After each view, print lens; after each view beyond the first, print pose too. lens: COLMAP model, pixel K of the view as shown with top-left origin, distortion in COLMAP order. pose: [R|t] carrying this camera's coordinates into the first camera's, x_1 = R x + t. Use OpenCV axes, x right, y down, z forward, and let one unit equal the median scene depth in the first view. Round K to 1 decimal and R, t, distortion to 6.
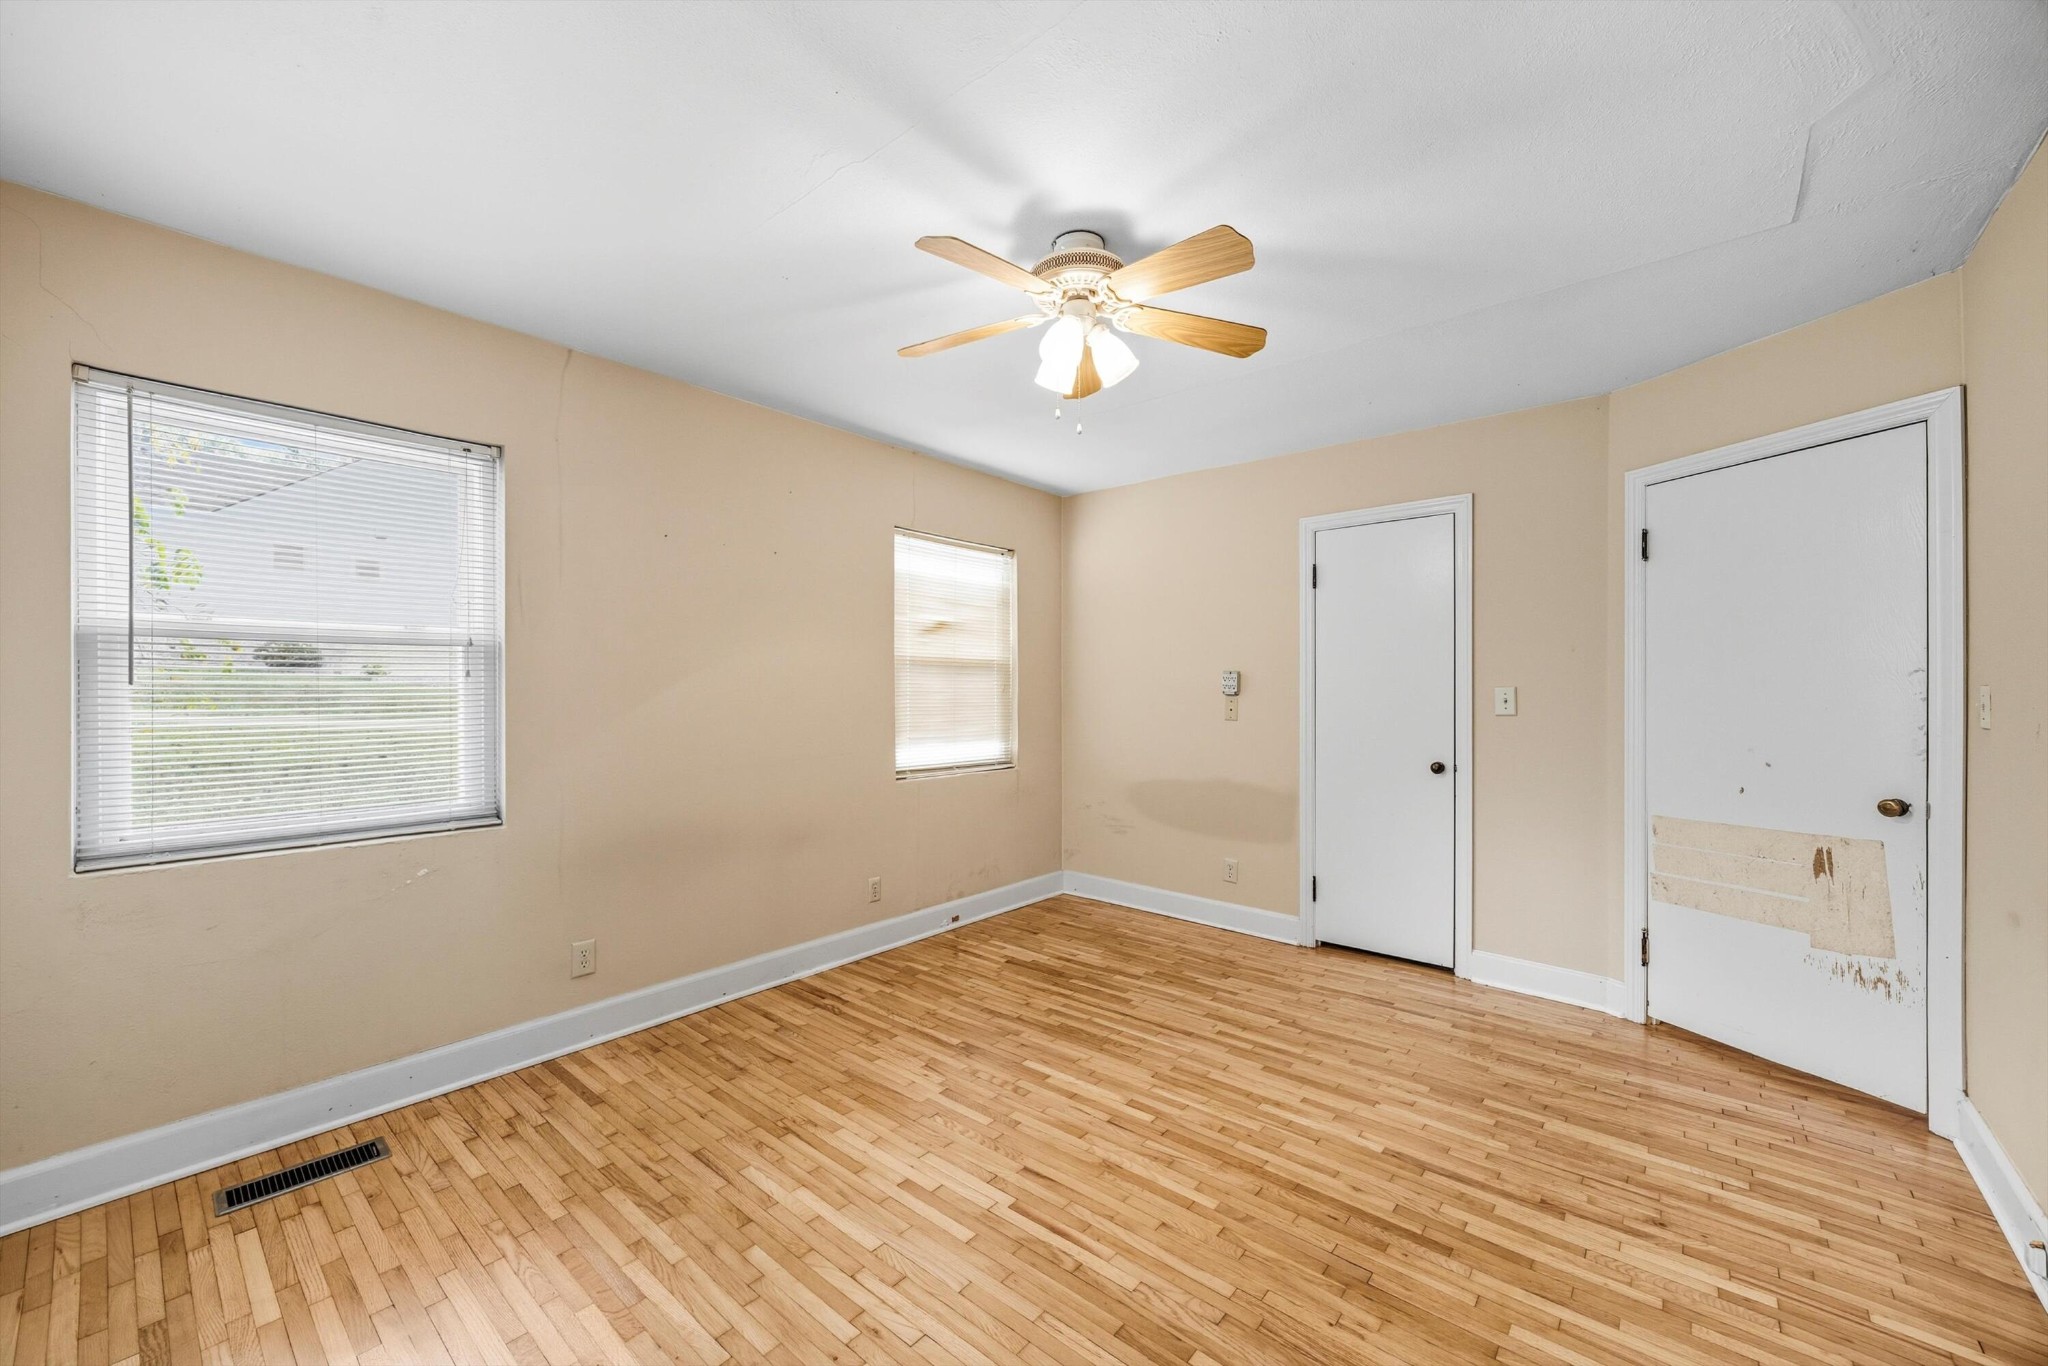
lens RADIAL K [[793.4, 0, 1022.2], [0, 793.4, 688.1], [0, 0, 1]] dist [-0.000402, 0.000057]
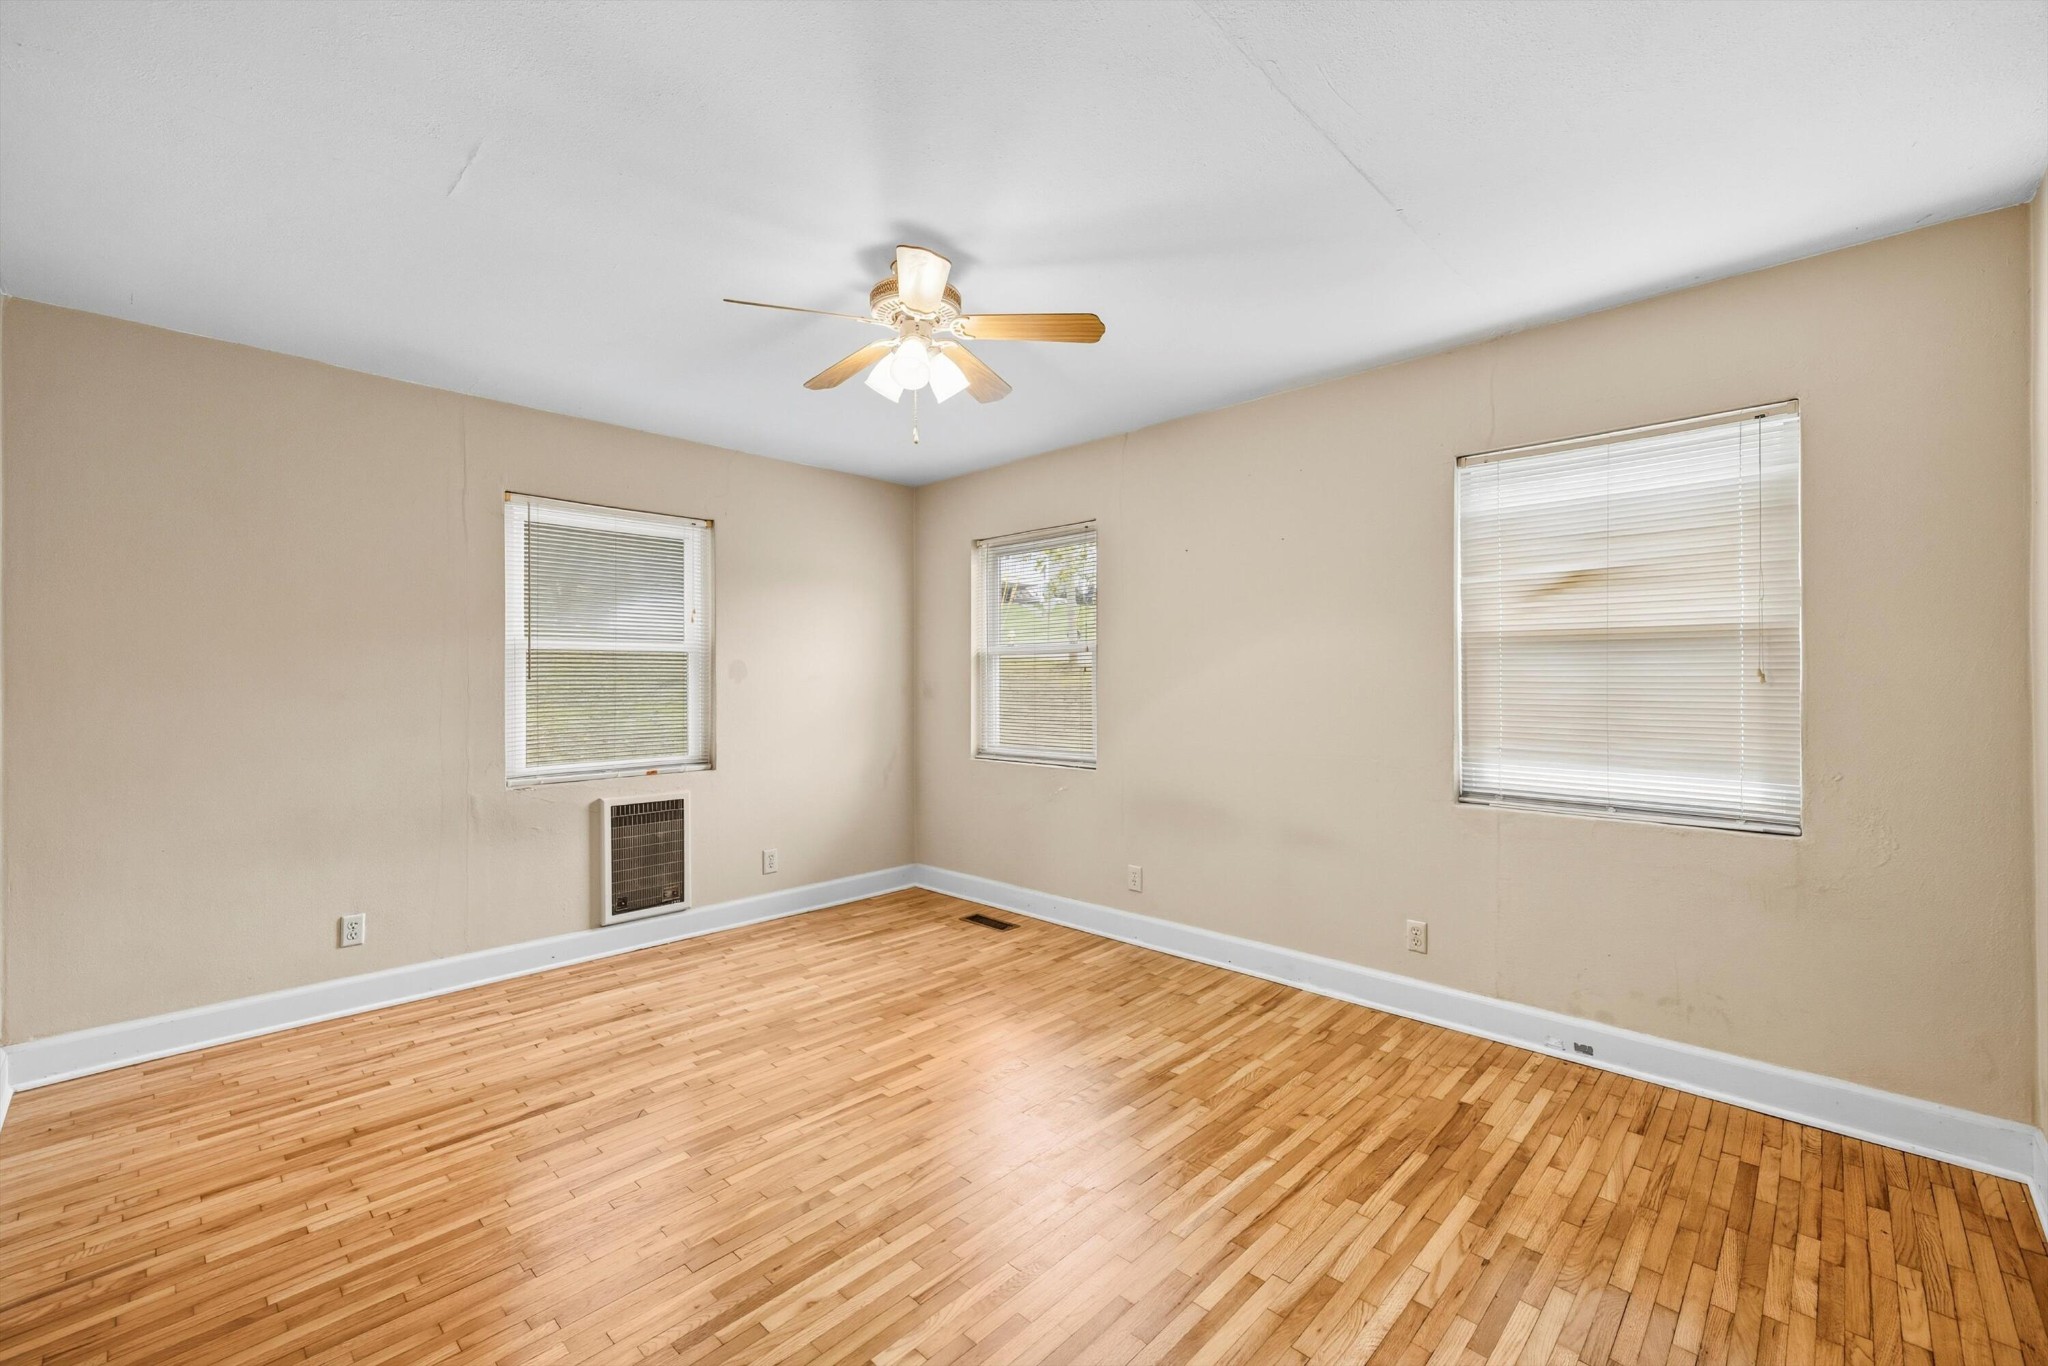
lens RADIAL K [[843.0, 0, 1024.0], [0, 843.0, 683.0], [0, 0, 1]] dist [0.002010, 0.000231]
pose [[-0.056246, 0.004045, -0.998409, 0.800064], [0.000637, 0.999992, 0.004016, 0.002538], [0.998417, -0.000410, -0.056248, 0.805070]]
